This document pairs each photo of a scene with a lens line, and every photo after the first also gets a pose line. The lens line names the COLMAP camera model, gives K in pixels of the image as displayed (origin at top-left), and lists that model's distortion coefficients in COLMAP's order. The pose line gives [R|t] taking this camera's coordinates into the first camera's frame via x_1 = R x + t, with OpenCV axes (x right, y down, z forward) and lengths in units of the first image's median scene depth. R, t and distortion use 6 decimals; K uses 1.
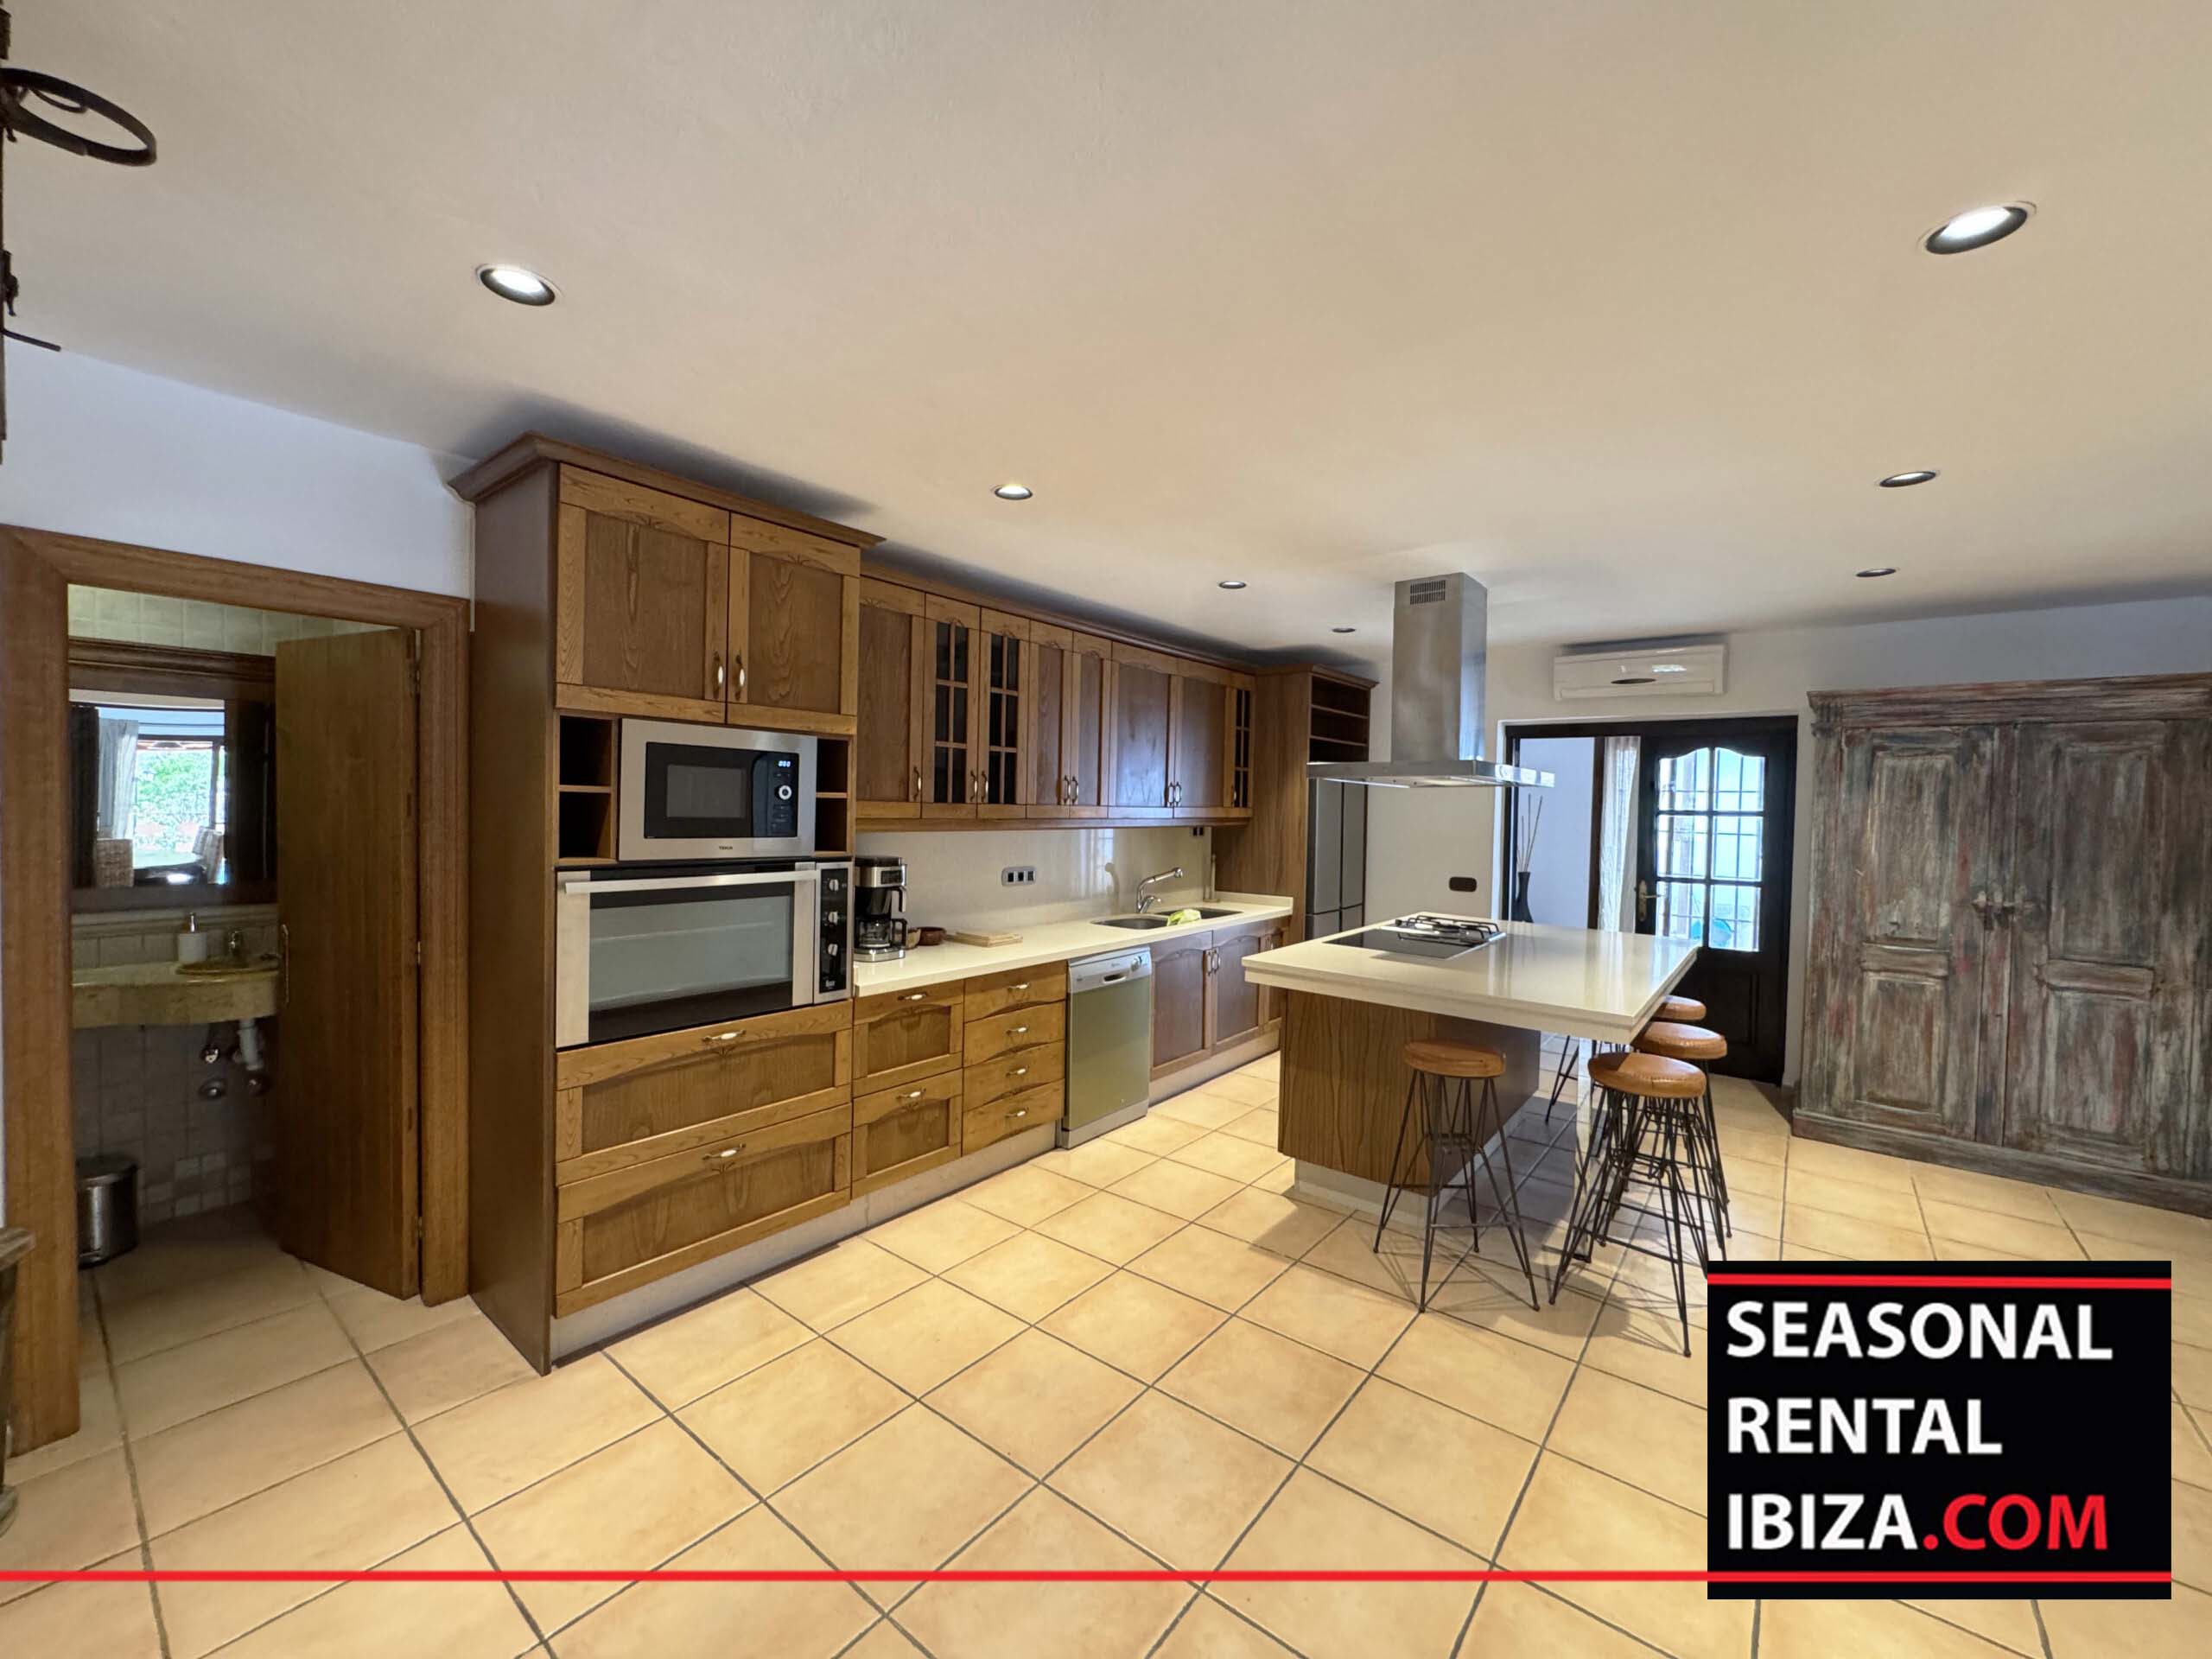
lens RADIAL K [[887.0, 0, 1105.3], [0, 887.0, 825.4], [0, 0, 1]] dist [-0.002959, 0.000132]
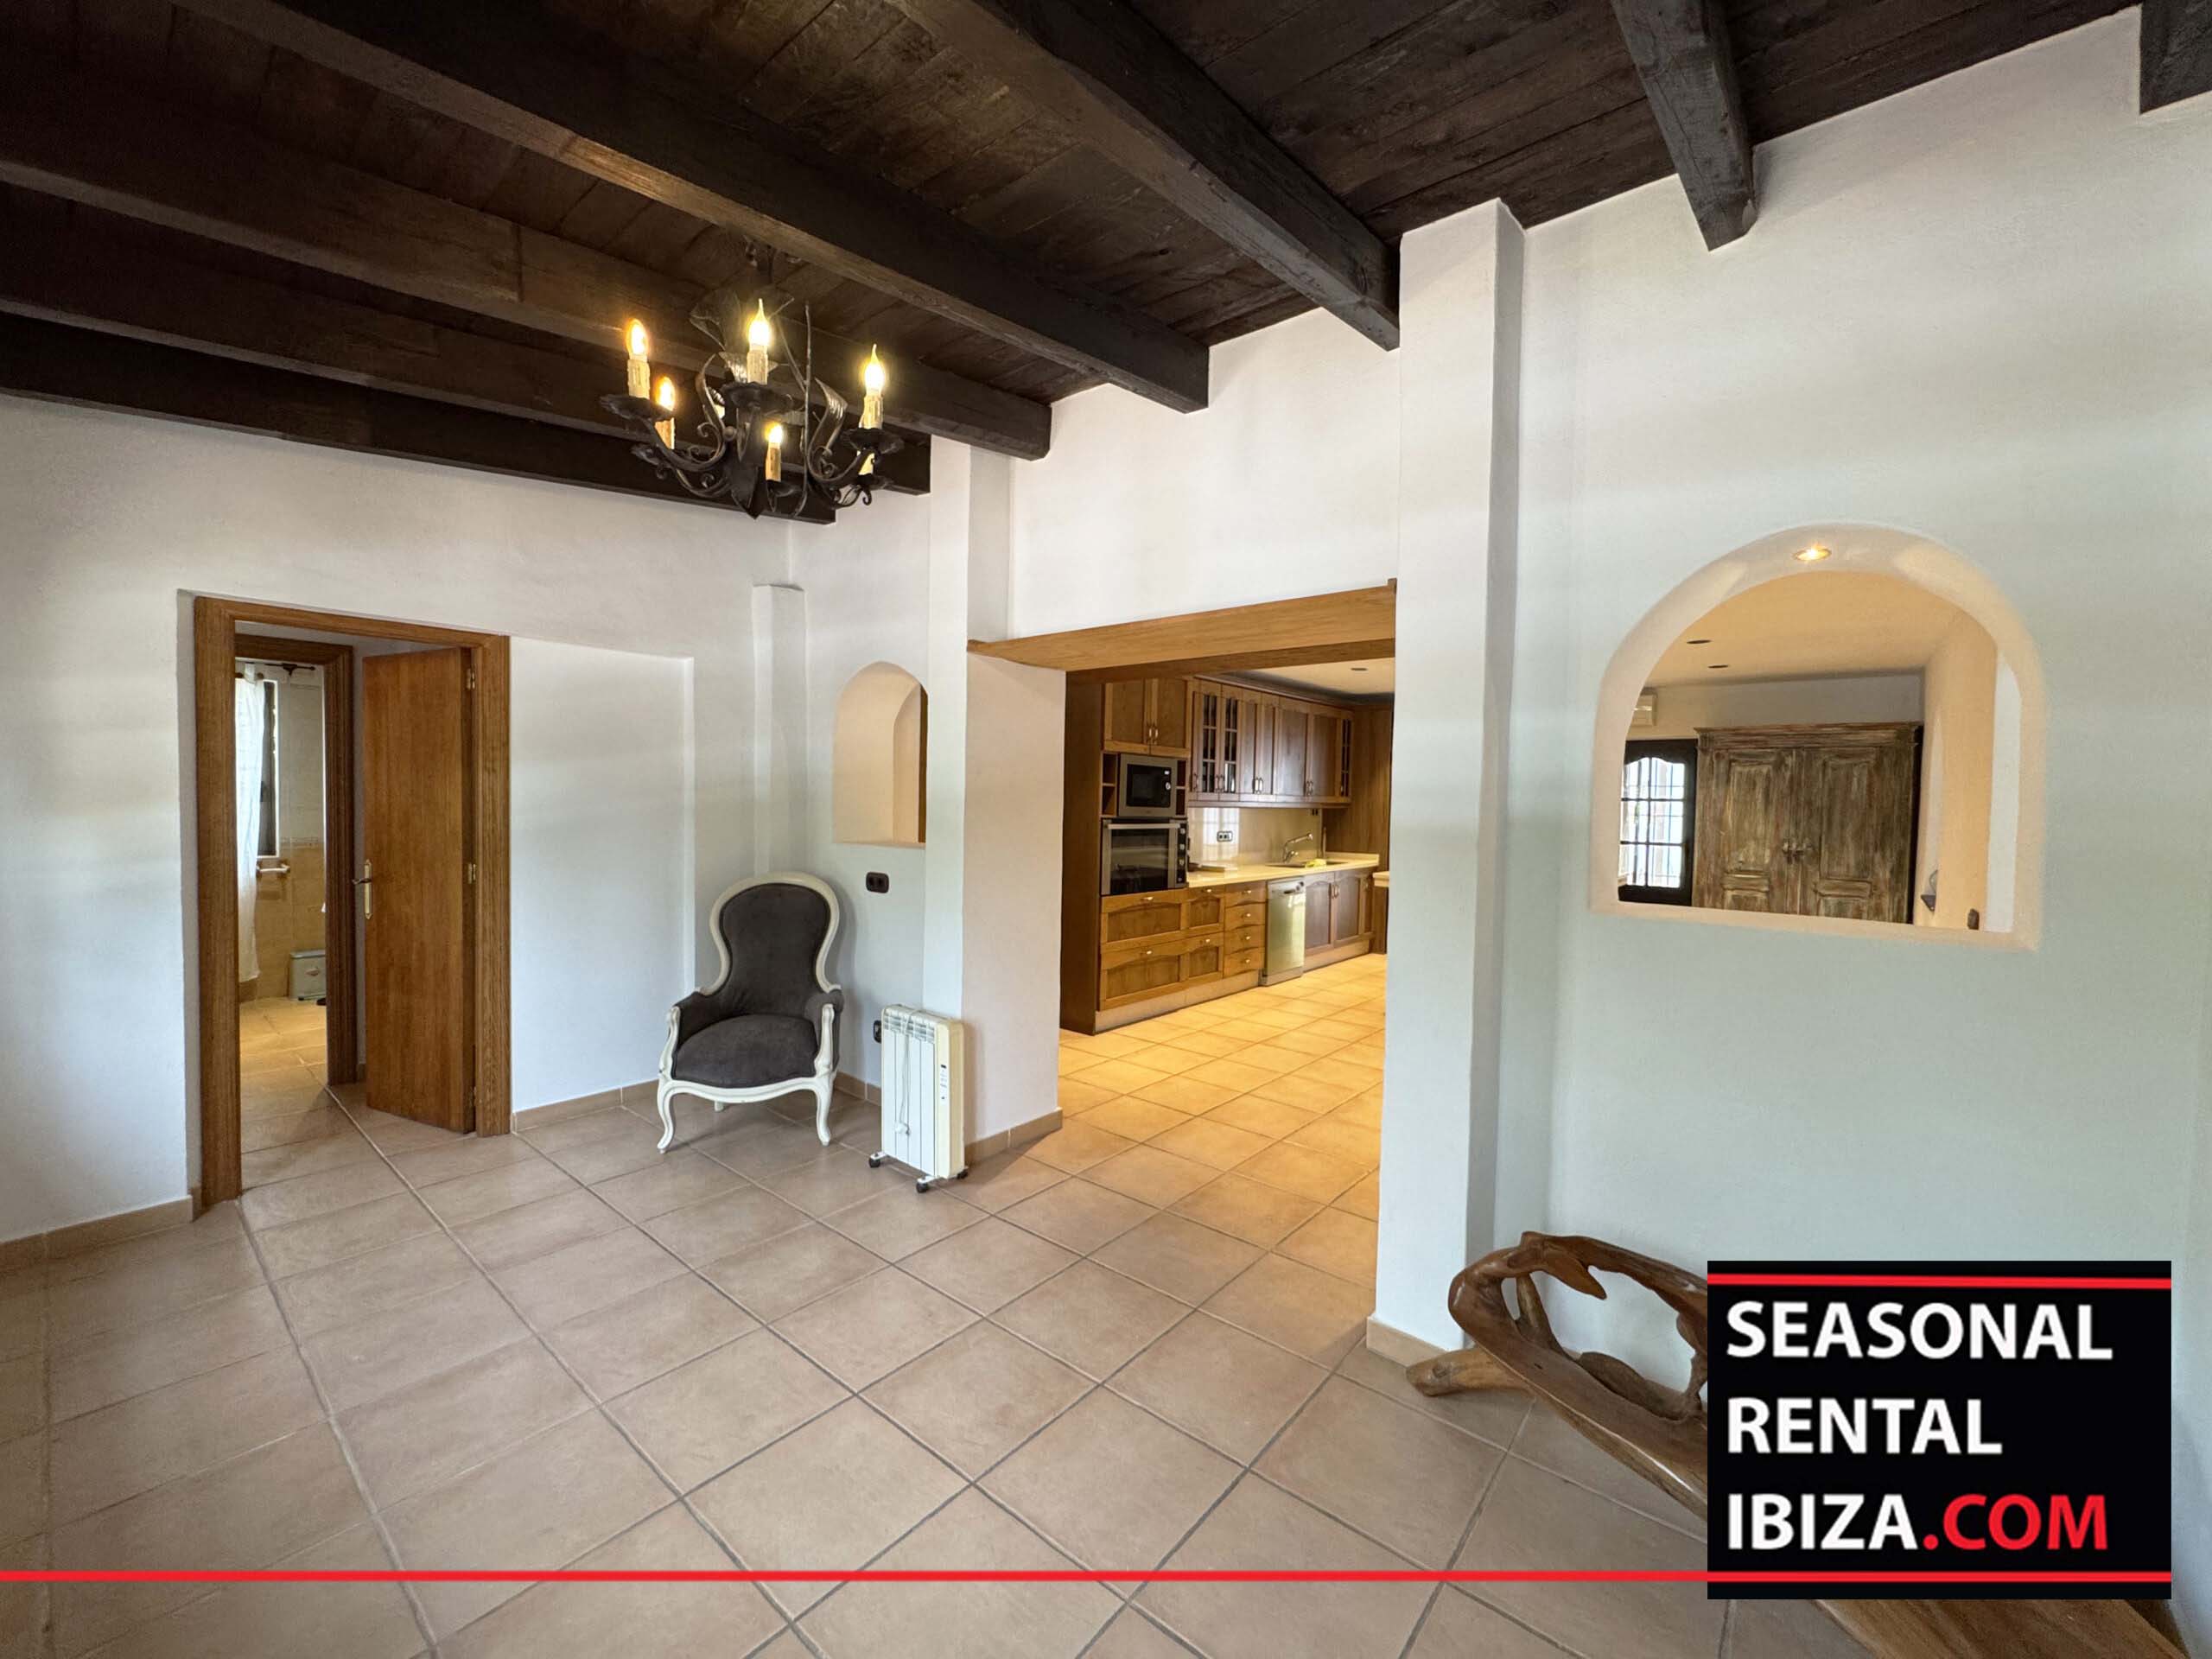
lens RADIAL K [[887.0, 0, 1105.3], [0, 887.0, 825.4], [0, 0, 1]] dist [-0.002959, 0.000132]
pose [[0.999731, 0.001039, -0.023170, -0.334844], [-0.000896, 0.999981, 0.006177, 0.031401], [0.023176, -0.006154, 0.999712, -0.812144]]
